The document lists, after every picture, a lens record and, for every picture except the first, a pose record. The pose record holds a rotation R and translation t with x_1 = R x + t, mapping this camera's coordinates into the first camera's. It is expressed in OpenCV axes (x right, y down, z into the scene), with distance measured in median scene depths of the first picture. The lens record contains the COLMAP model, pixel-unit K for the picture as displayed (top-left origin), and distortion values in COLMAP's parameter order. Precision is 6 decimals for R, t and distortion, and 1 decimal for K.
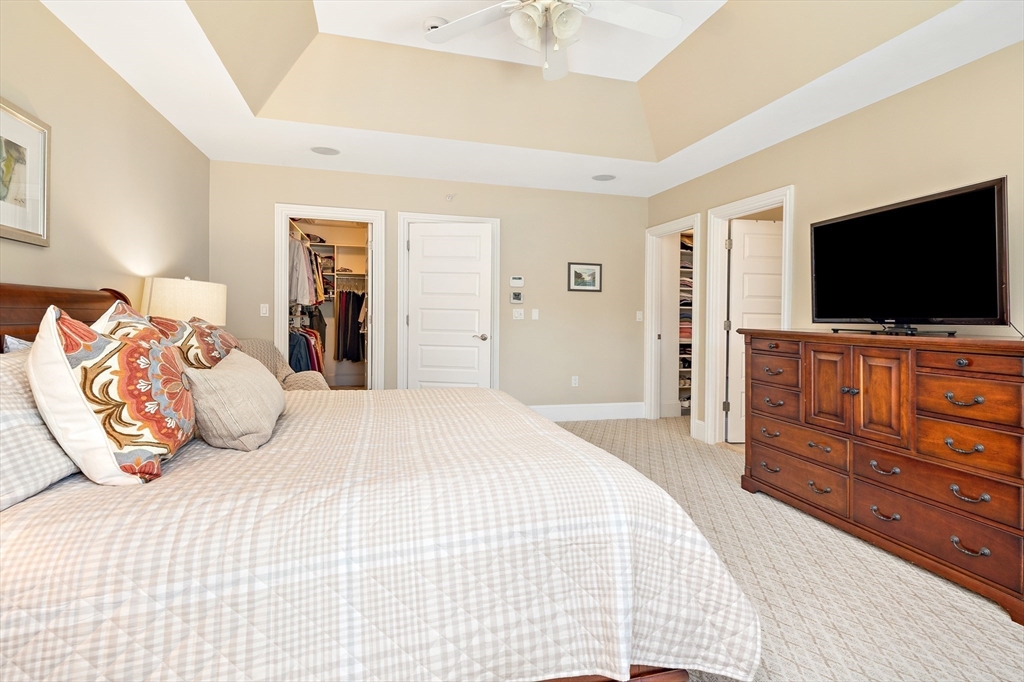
lens RADIAL K [[514.6, 0, 511.3], [0, 514.6, 313.8], [0, 0, 1]] dist [0.002209, -0.000358]
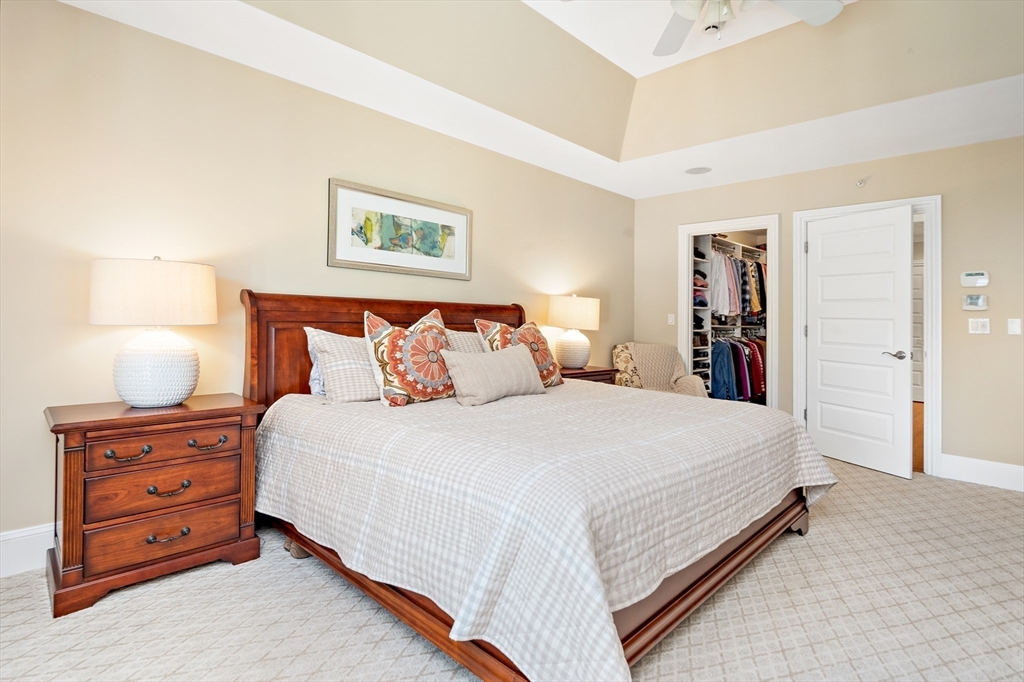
lens RADIAL K [[497.8, 0, 515.4], [0, 497.8, 313.3], [0, 0, 1]] dist [-0.000915, -0.000161]
pose [[0.512116, -0.010717, -0.858849, 1.001408], [-0.013811, 0.999690, -0.020709, 0.022584], [0.858805, 0.022467, 0.511809, 0.448430]]
